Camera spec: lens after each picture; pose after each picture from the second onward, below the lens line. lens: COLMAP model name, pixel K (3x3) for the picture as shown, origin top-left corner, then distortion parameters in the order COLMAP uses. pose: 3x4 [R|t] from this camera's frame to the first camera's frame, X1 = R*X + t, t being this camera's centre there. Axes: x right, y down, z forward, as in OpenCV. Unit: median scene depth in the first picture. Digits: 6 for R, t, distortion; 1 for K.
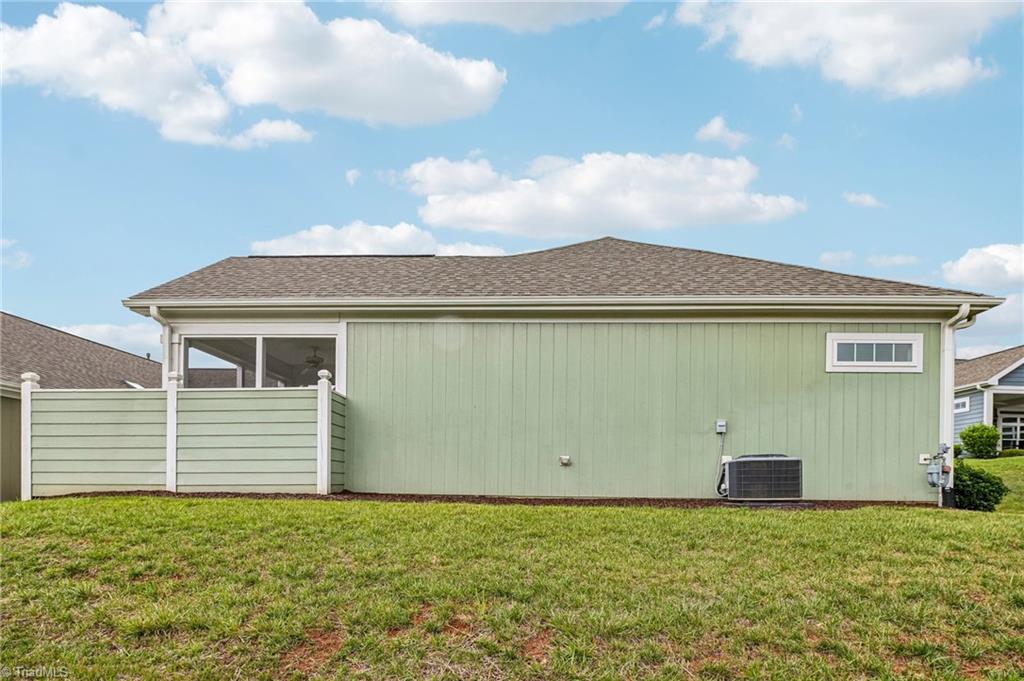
lens RADIAL K [[520.2, 0, 512.4], [0, 520.2, 481.9], [0, 0, 1]] dist [-0.003173, -0.000613]
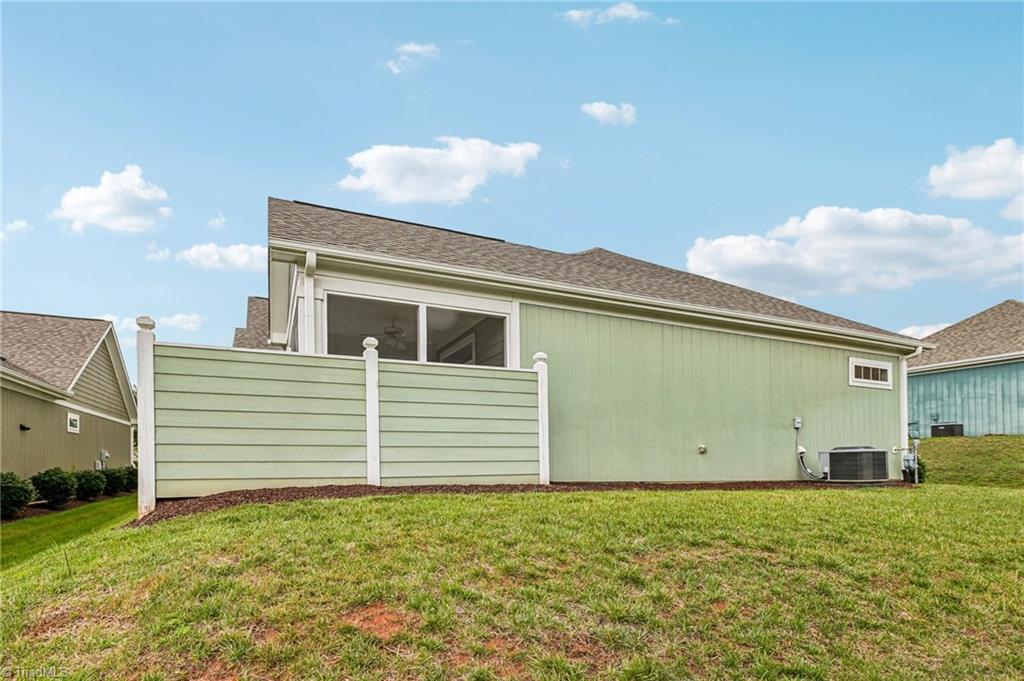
lens RADIAL K [[537.0, 0, 516.1], [0, 537.0, 417.6], [0, 0, 1]] dist [-0.001201, -0.000355]
pose [[0.893989, 0.033365, 0.446846, -0.800911], [0.007560, 0.995959, -0.089492, -0.009318], [-0.448026, 0.083383, 0.890124, 0.152191]]
